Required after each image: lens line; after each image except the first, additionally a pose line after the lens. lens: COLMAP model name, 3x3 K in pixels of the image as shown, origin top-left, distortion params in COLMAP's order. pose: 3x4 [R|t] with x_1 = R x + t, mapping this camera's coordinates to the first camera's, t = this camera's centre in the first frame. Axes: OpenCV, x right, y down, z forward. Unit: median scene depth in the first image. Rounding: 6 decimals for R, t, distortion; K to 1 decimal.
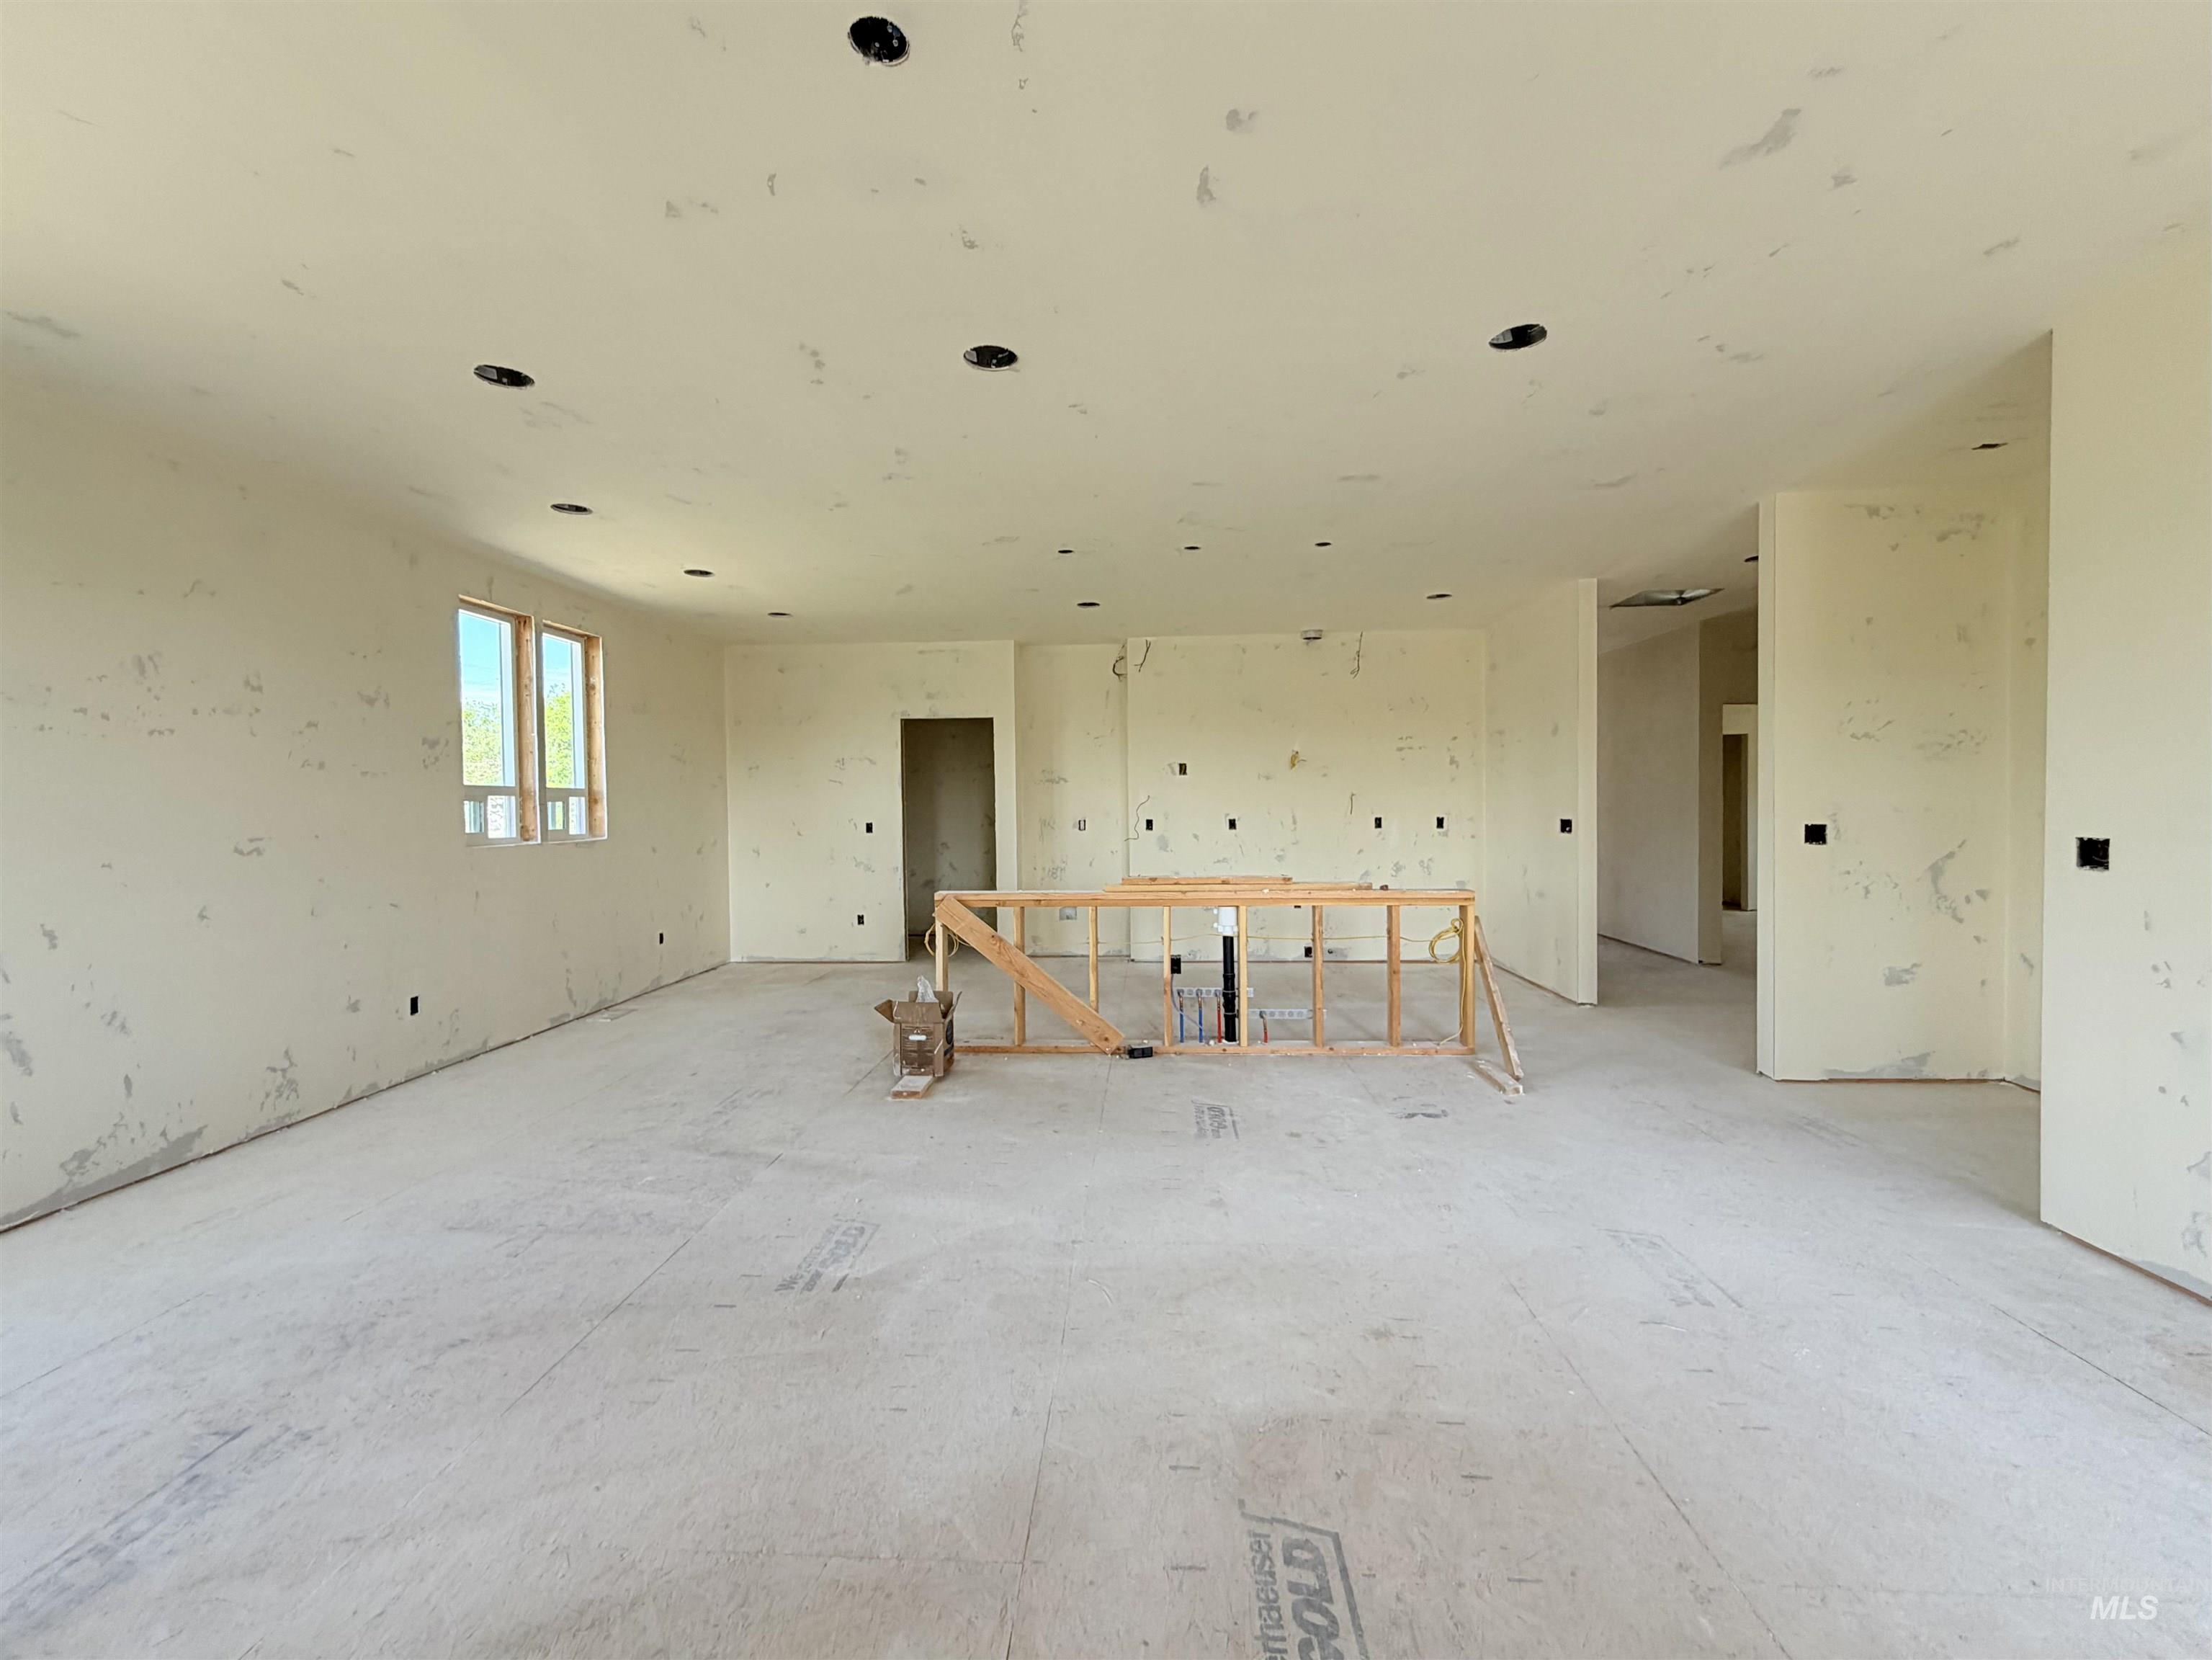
lens RADIAL K [[932.7, 0, 1101.6], [0, 932.7, 830.0], [0, 0, 1]] dist [-0.000672, 0.000540]
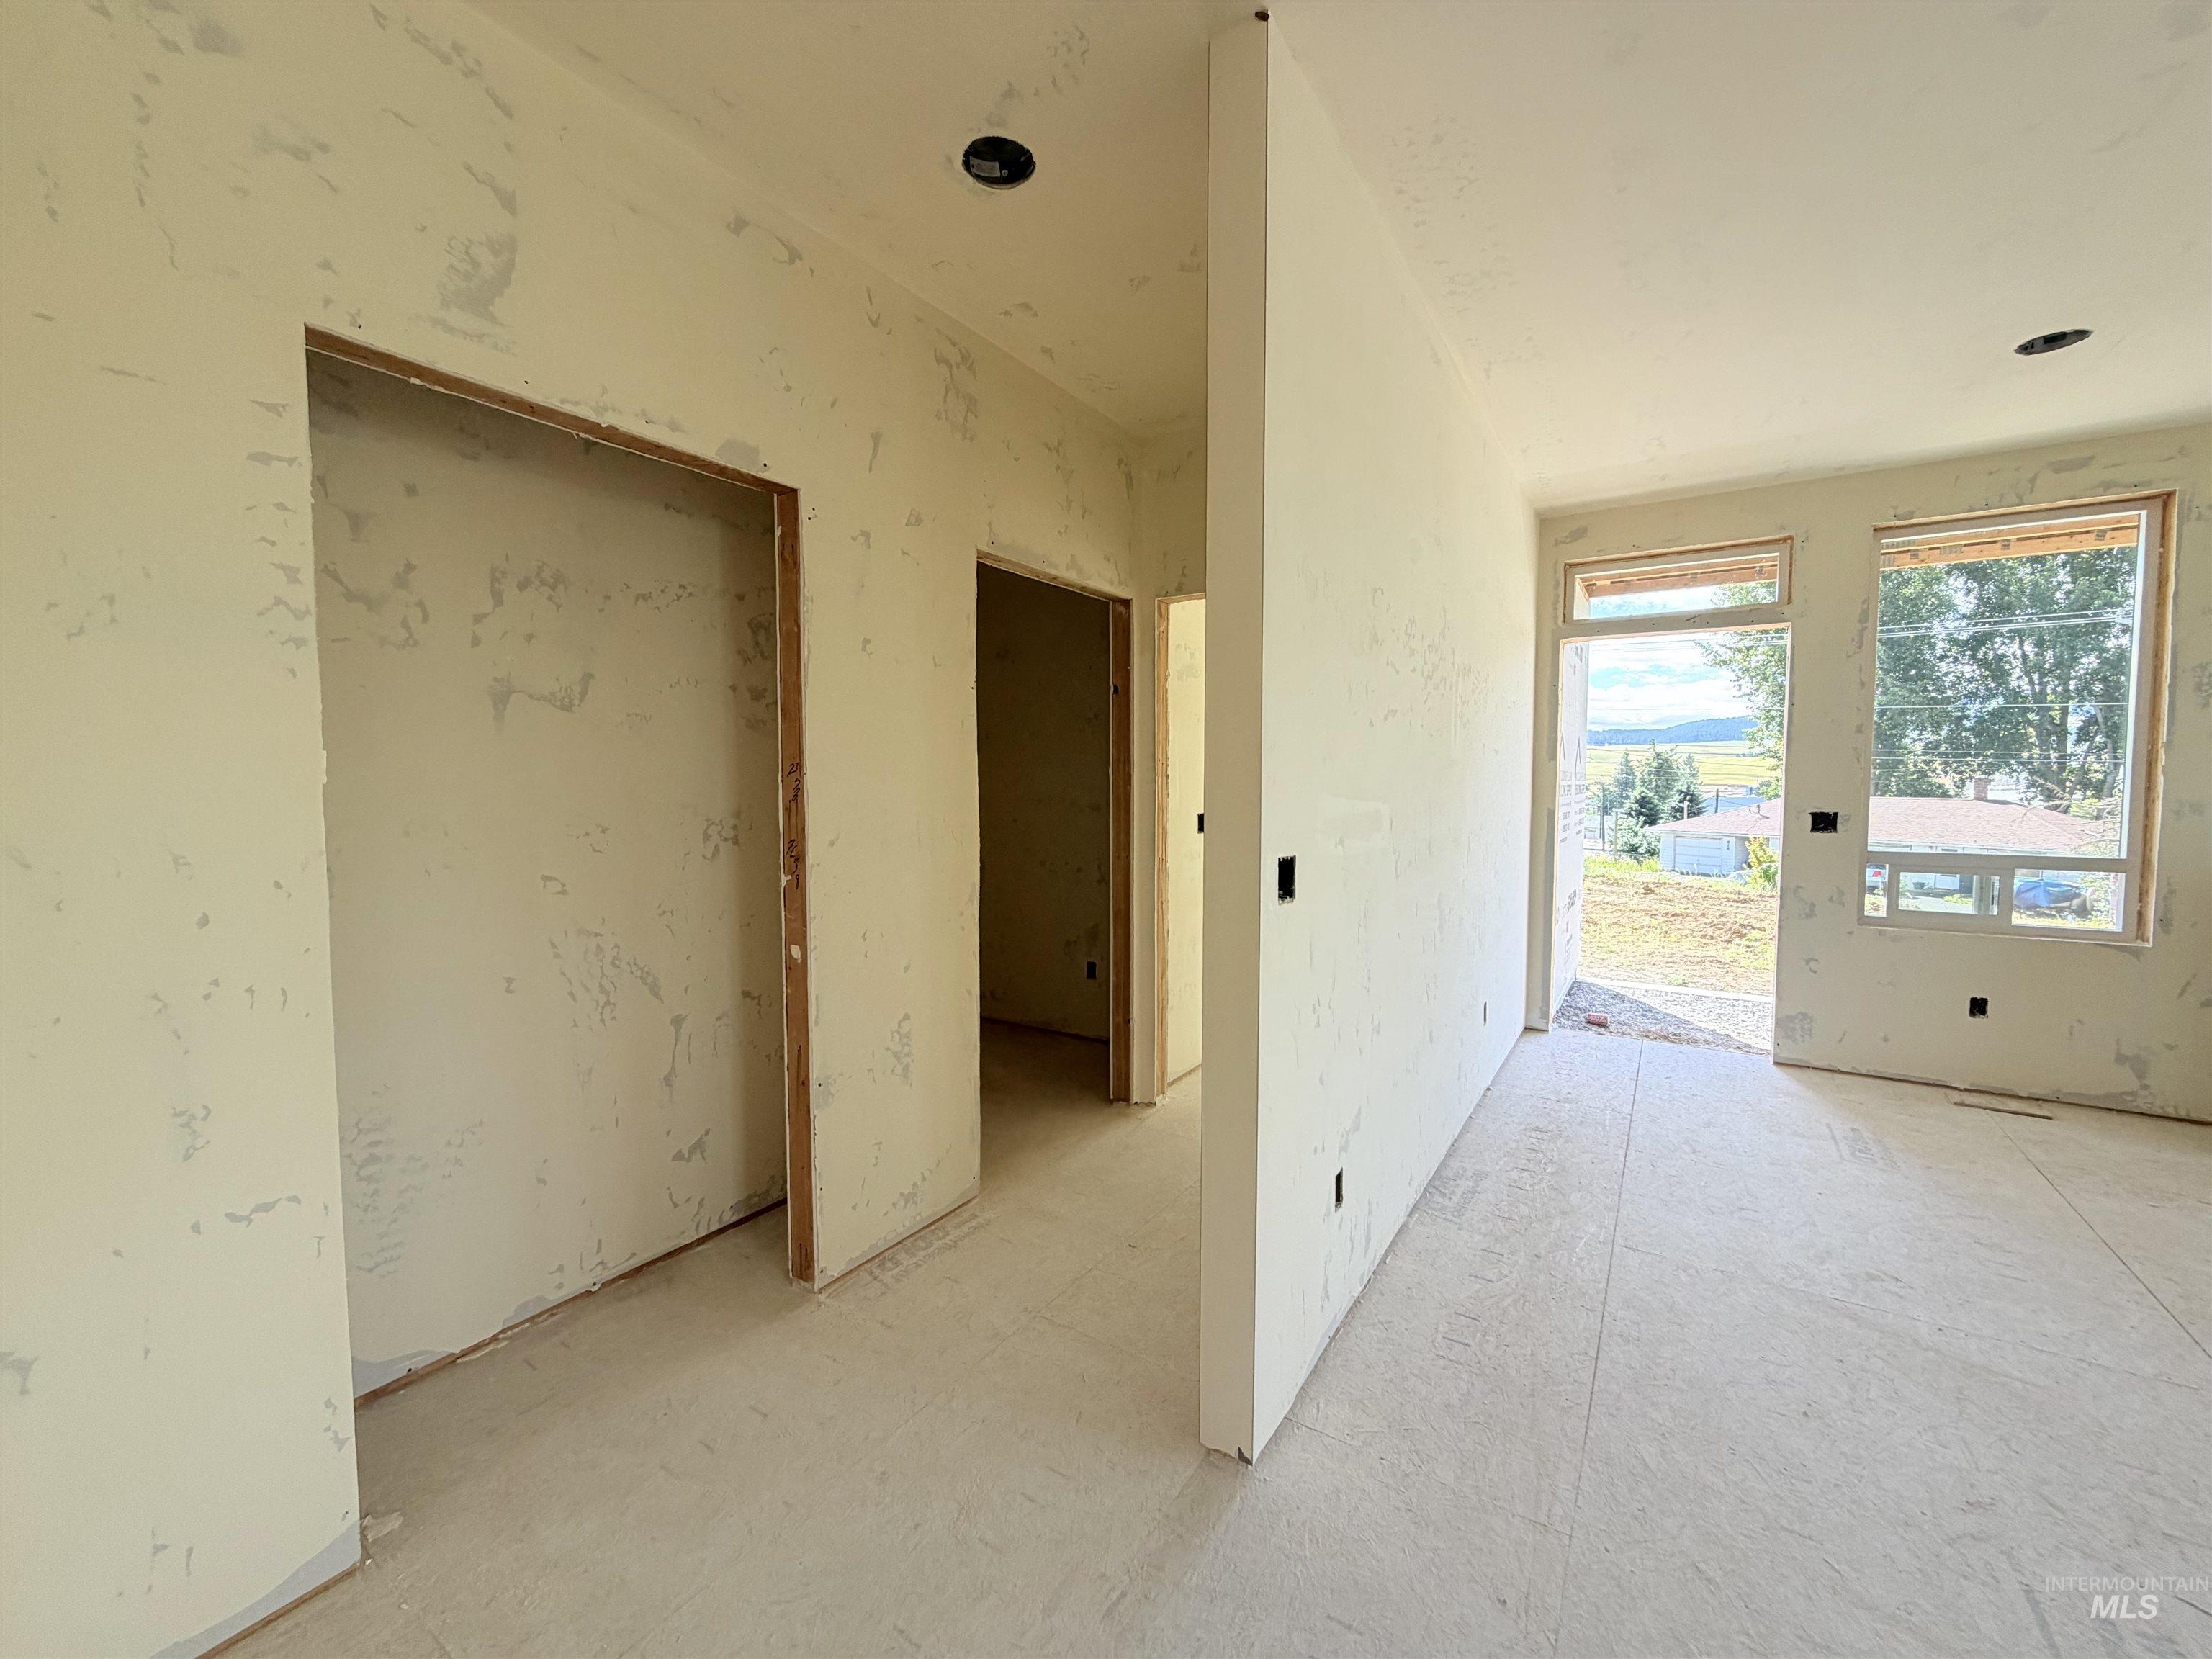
lens RADIAL K [[882.3, 0, 1096.9], [0, 882.3, 830.1], [0, 0, 1]] dist [-0.000228, 0.000171]
pose [[-0.865685, -0.015145, 0.500359, 0.465596], [0.023342, 0.997234, 0.070569, -0.032874], [-0.500044, 0.072770, -0.862937, 0.888970]]
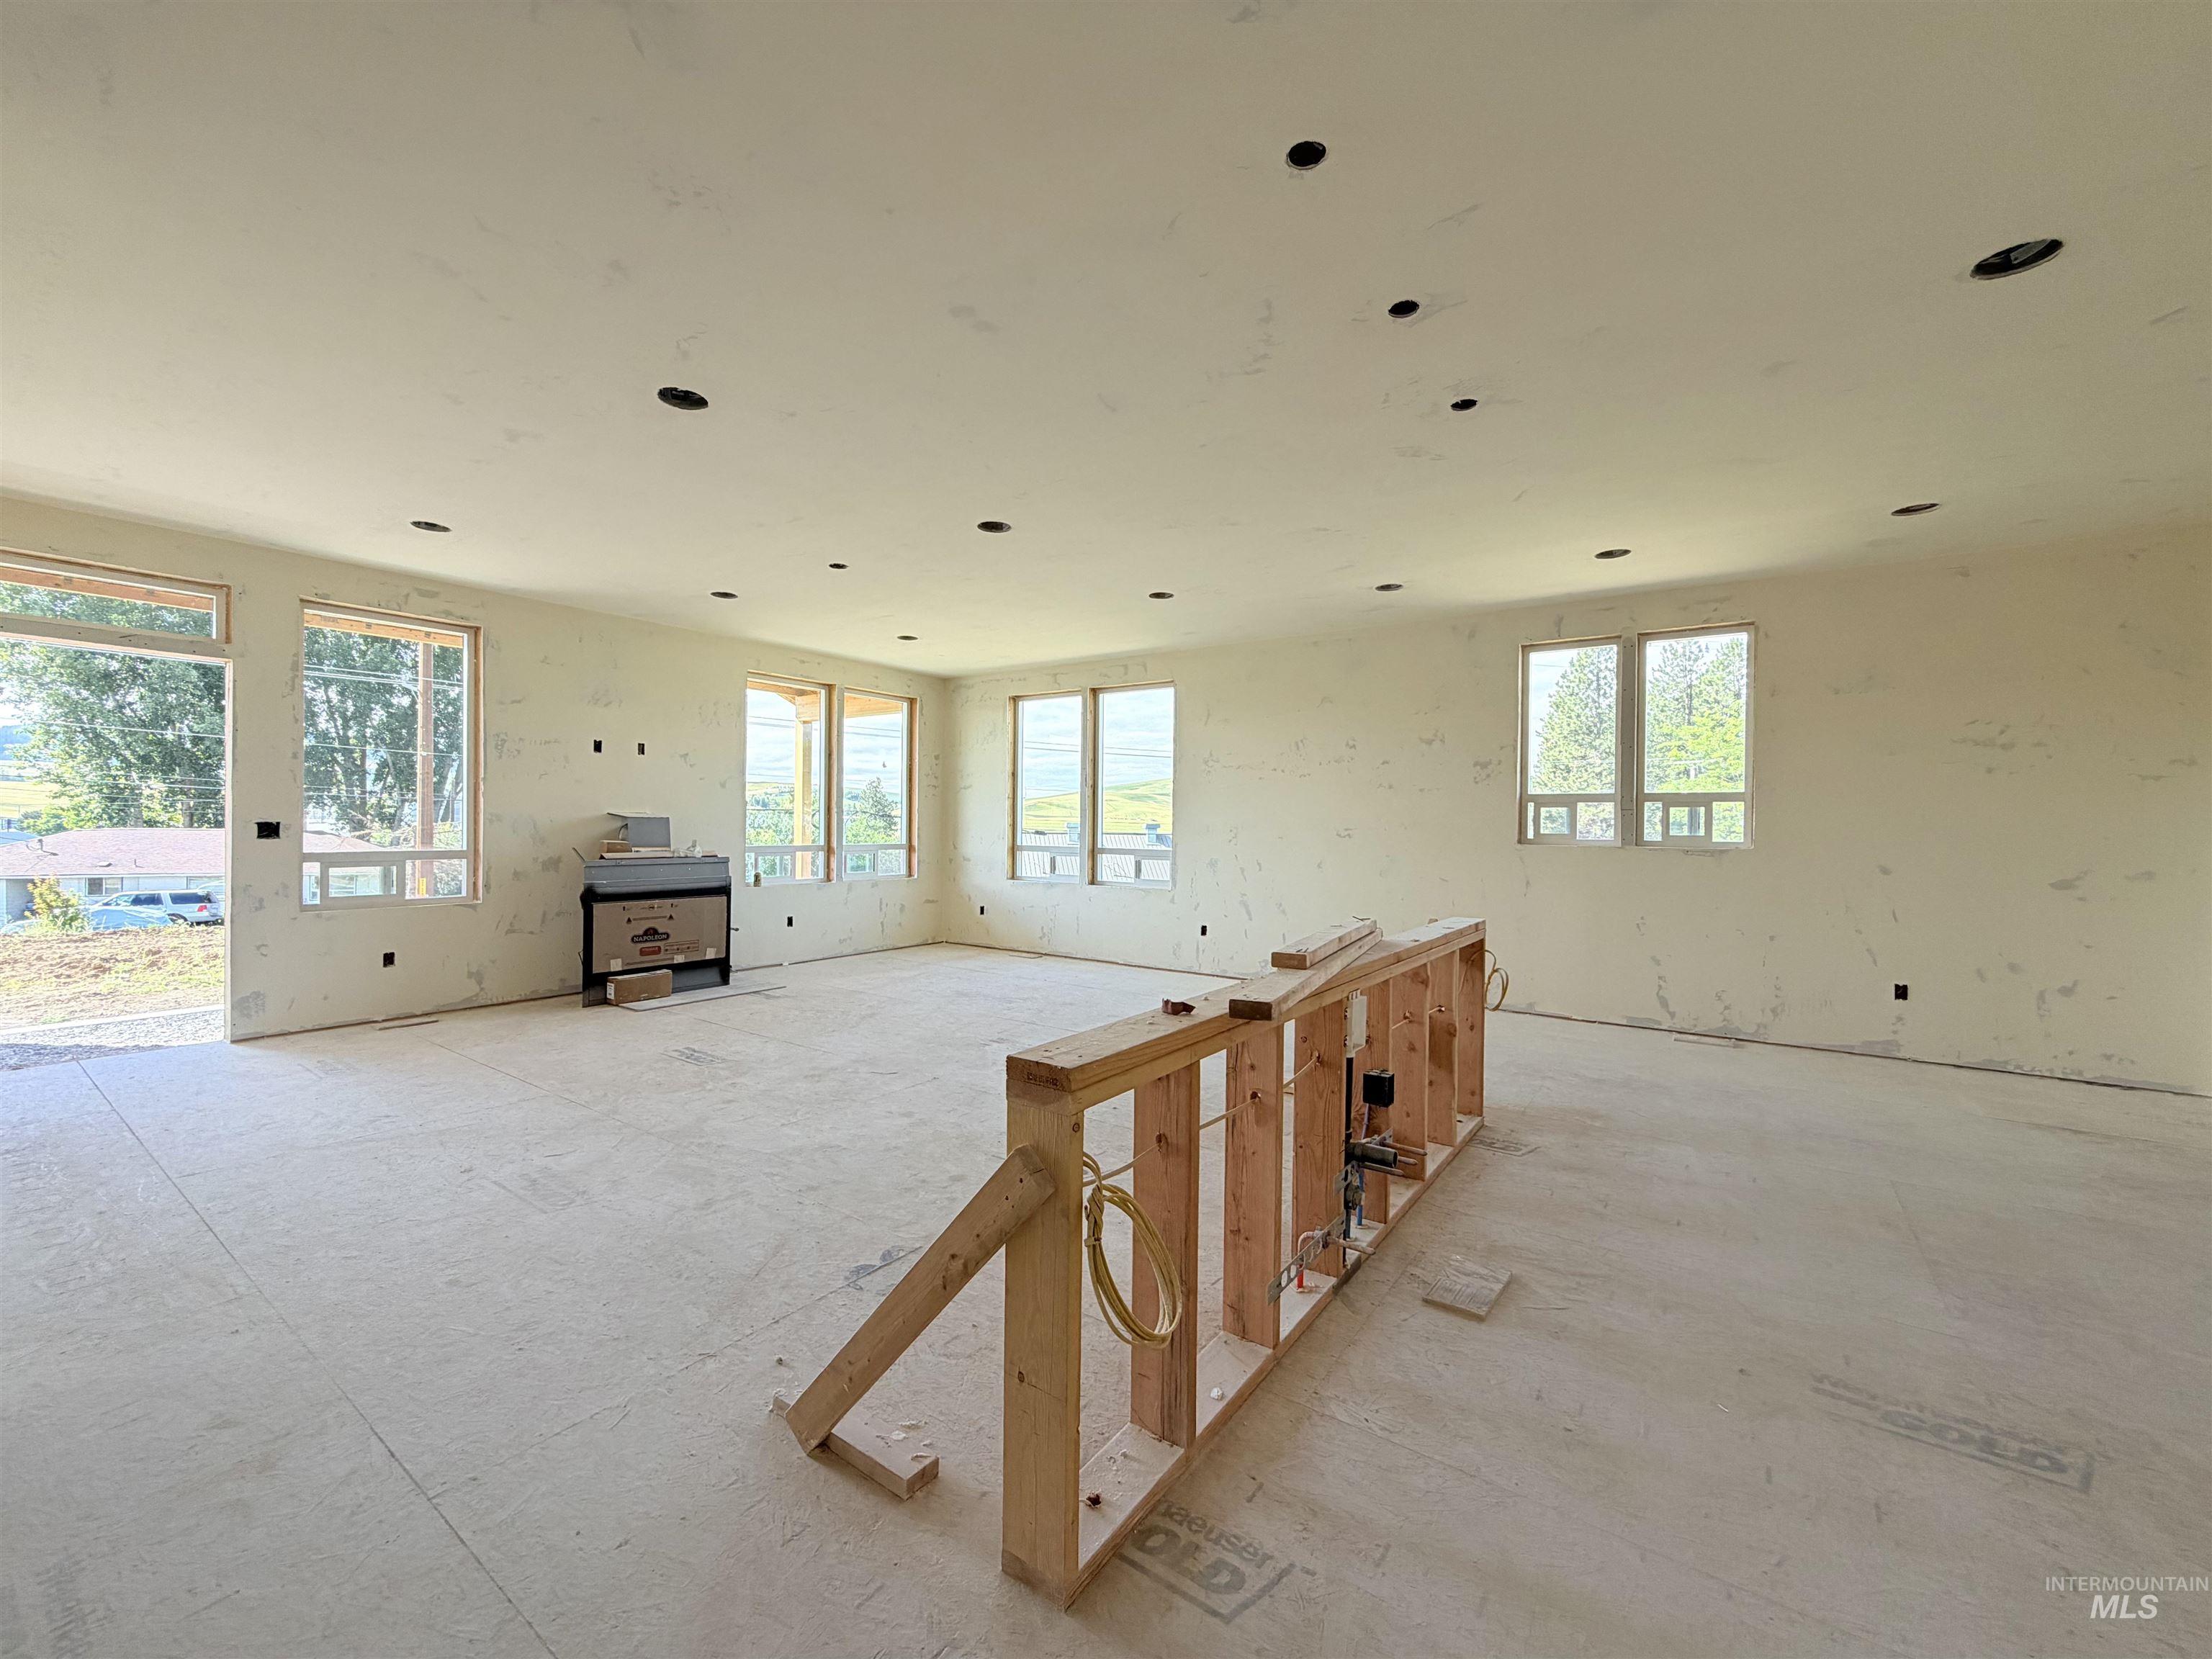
lens RADIAL K [[882.3, 0, 1100.8], [0, 882.3, 827.5], [0, 0, 1]] dist [-0.000228, 0.000171]
pose [[-0.536836, 0.008846, -0.843640, 0.625363], [-0.026483, 0.999276, 0.027330, -0.021379], [0.843271, 0.037014, -0.536213, 1.162875]]
